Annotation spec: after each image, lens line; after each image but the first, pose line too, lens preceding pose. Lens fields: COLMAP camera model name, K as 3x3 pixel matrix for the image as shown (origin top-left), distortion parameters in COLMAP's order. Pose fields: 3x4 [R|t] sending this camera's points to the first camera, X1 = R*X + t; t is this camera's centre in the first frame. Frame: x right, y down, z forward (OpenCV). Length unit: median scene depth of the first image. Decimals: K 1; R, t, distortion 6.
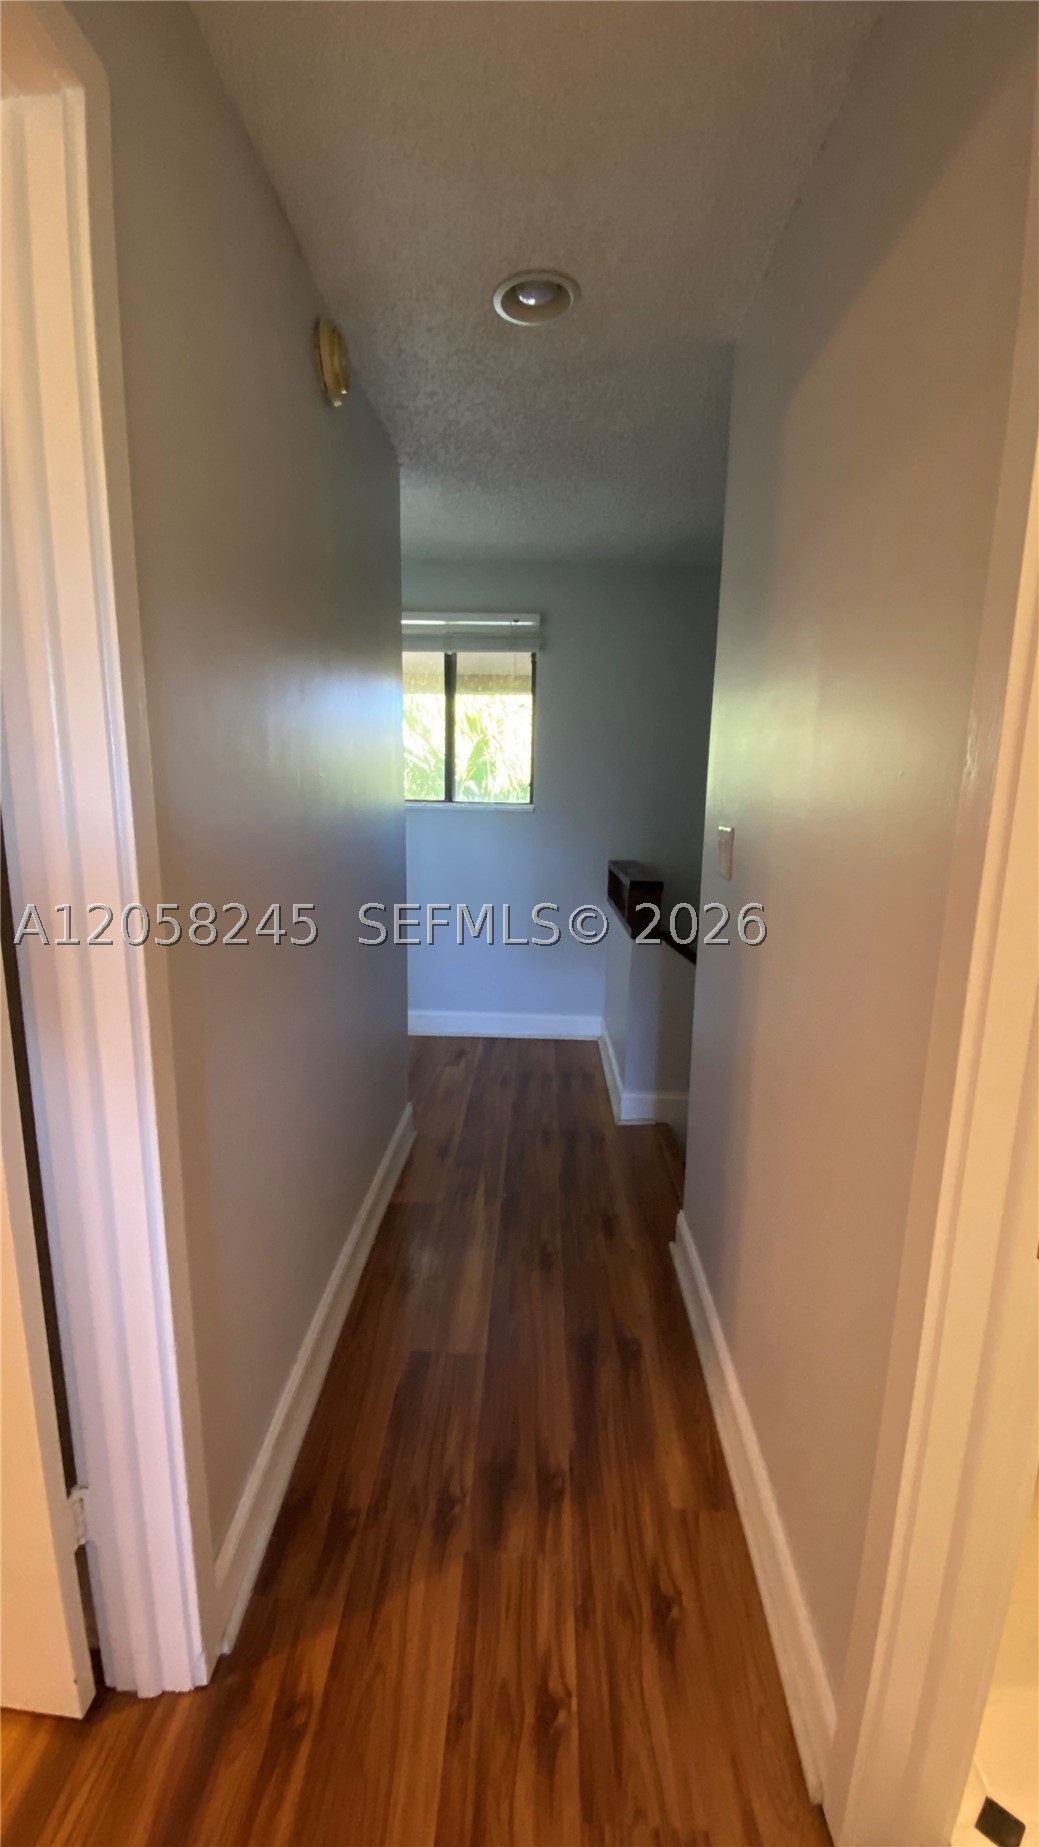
lens RADIAL K [[745.8, 0, 517.2], [0, 745.8, 922.7], [0, 0, 1]] dist [-0.001124, -0.006823]
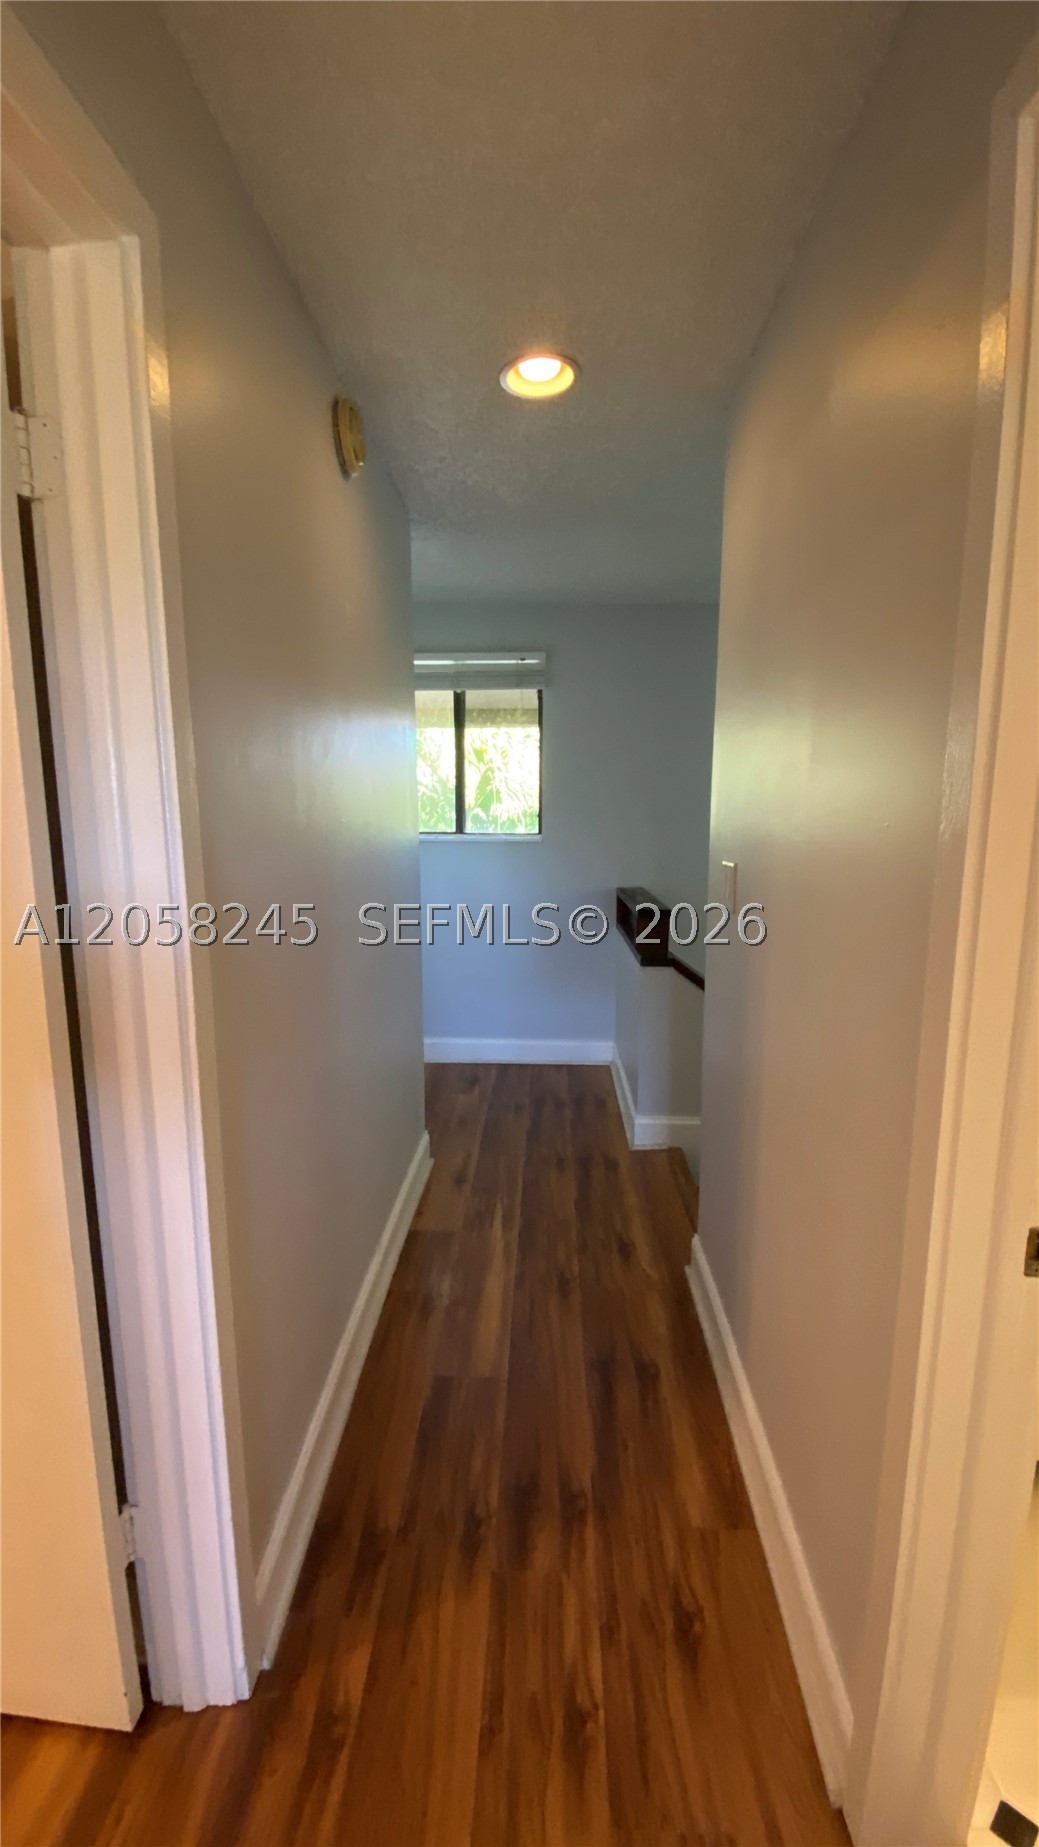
lens RADIAL K [[745.8, 0, 519.0], [0, 745.8, 925.3], [0, 0, 1]] dist [-0.001124, -0.006823]
pose [[0.999809, -0.017221, -0.009198, -0.007445], [0.016962, 0.999478, -0.027487, -0.019366], [0.009666, 0.027325, 0.999580, -0.052320]]
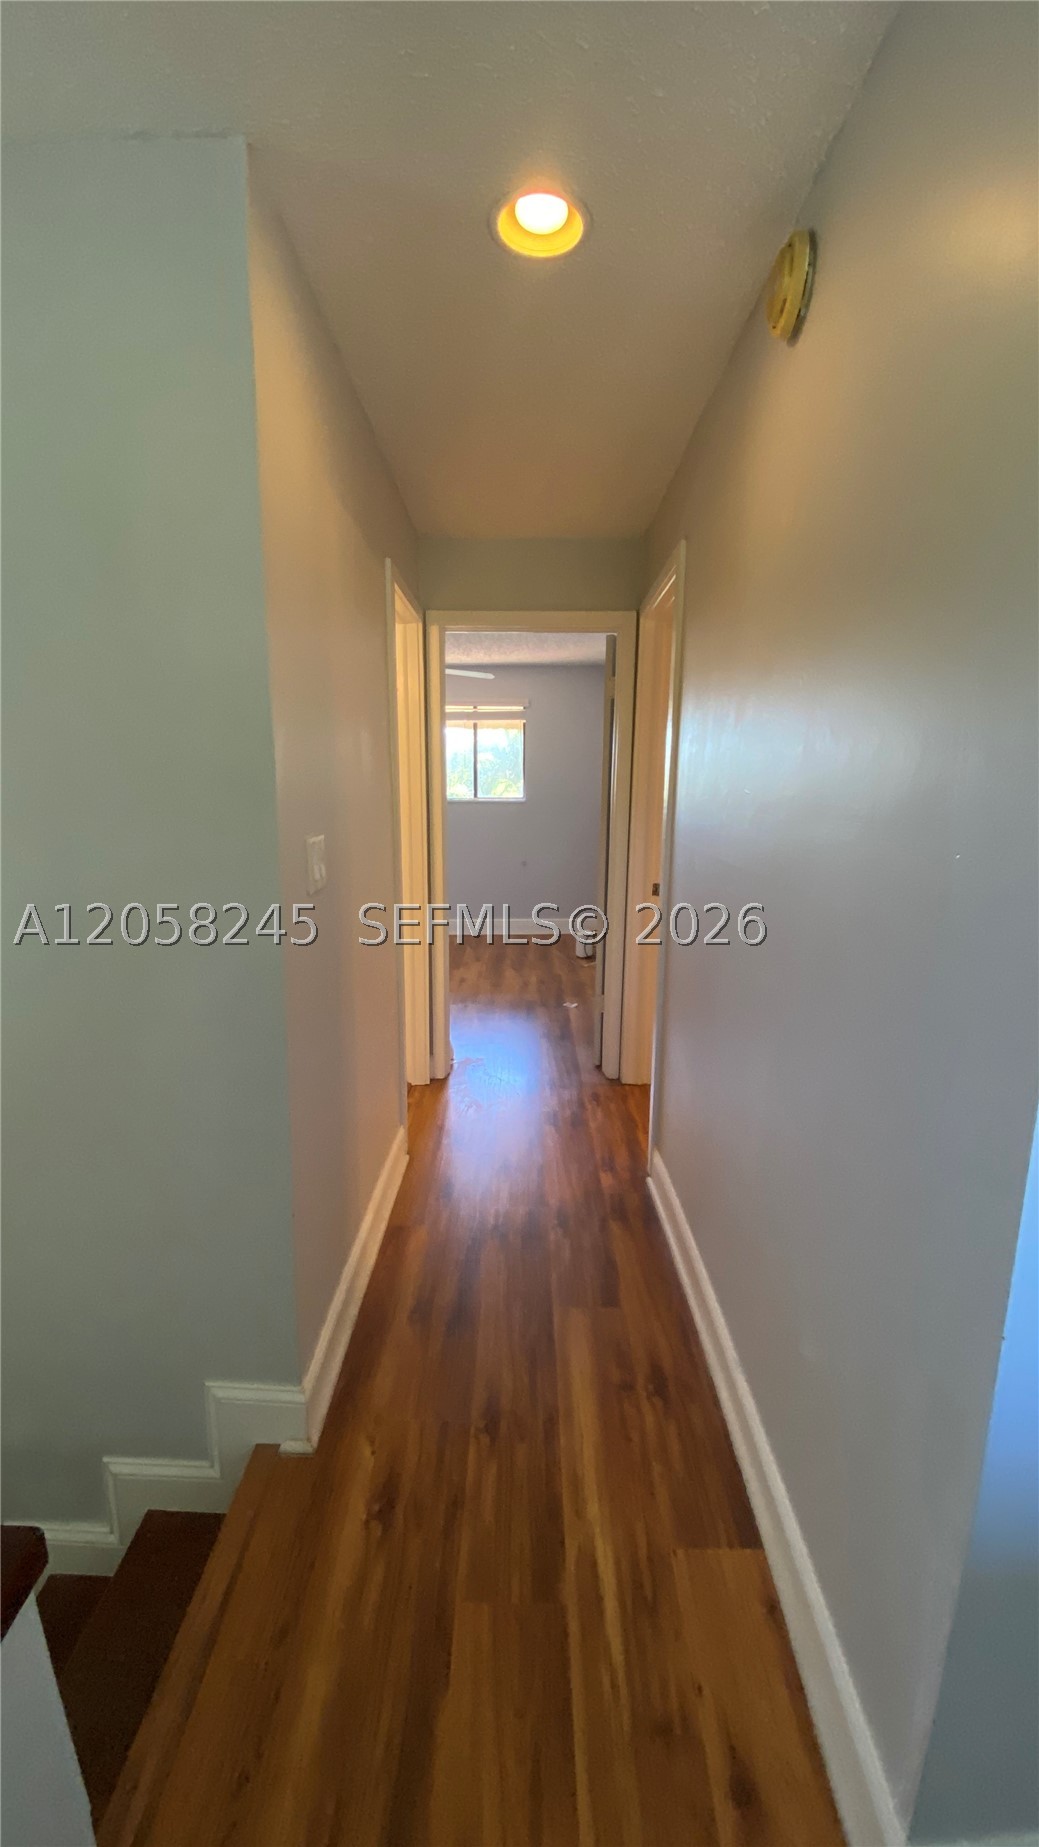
lens RADIAL K [[745.8, 0, 511.7], [0, 745.8, 926.8], [0, 0, 1]] dist [-0.001124, -0.006823]
pose [[-0.999046, -0.036996, -0.023218, 0.079630], [-0.042946, 0.928975, 0.367643, -0.425048], [0.007967, 0.368289, -0.929677, 2.192184]]
